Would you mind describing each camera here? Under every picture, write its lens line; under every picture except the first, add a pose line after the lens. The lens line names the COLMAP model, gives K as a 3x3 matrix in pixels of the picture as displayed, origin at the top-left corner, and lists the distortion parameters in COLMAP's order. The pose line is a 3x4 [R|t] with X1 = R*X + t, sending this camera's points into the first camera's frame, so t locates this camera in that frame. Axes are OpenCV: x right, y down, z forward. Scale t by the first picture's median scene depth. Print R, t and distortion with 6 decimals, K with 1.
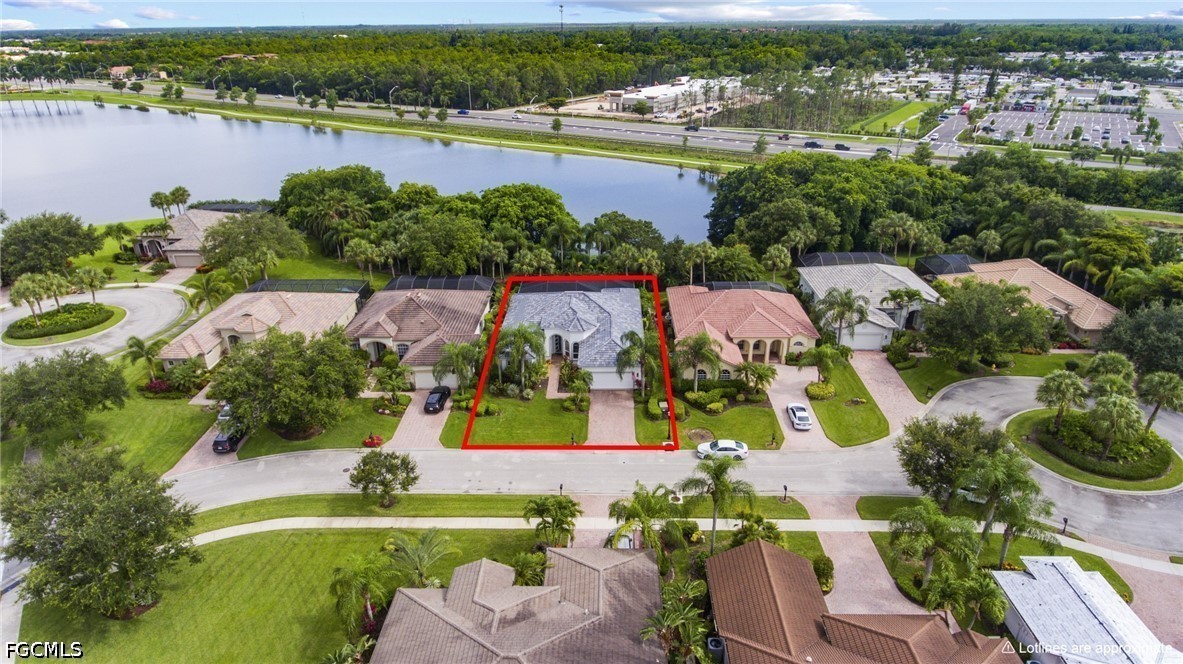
lens RADIAL K [[711.7, 0, 593.8], [0, 711.7, 332.0], [0, 0, 1]] dist [-0.006462, -0.000892]
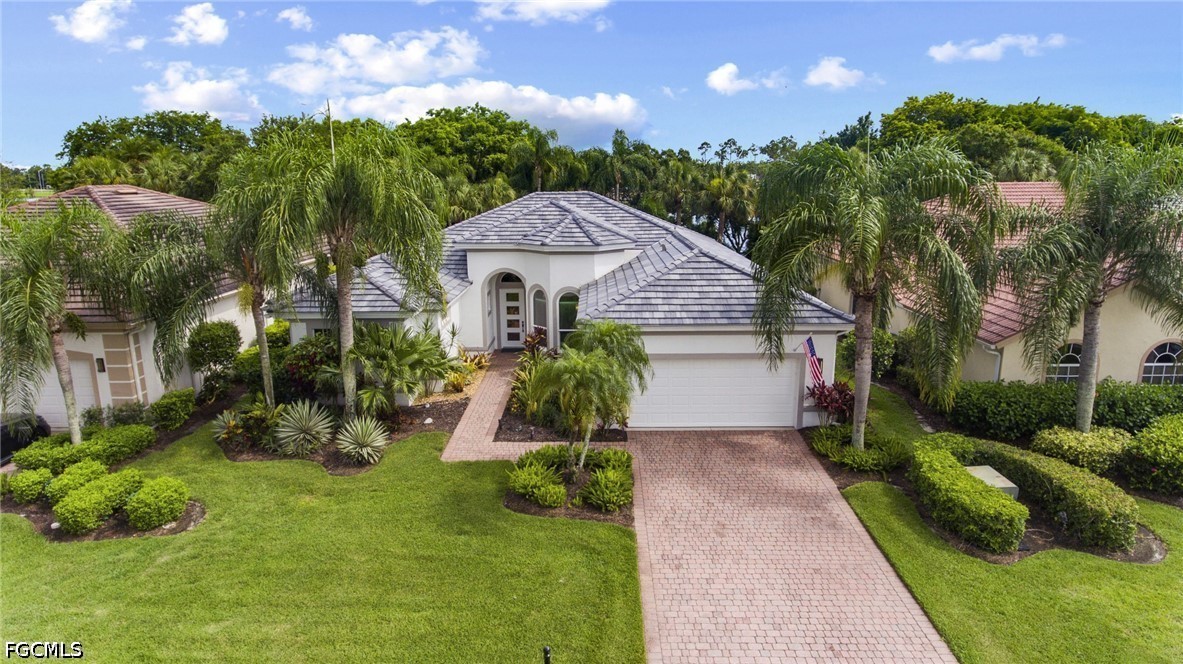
lens RADIAL K [[711.7, 0, 597.2], [0, 711.7, 328.4], [0, 0, 1]] dist [-0.006462, -0.000892]
pose [[0.999805, 0.002224, 0.019632, -0.020534], [0.001810, 0.979158, -0.203091, 0.098069], [-0.019675, 0.203087, 0.978963, 0.763050]]
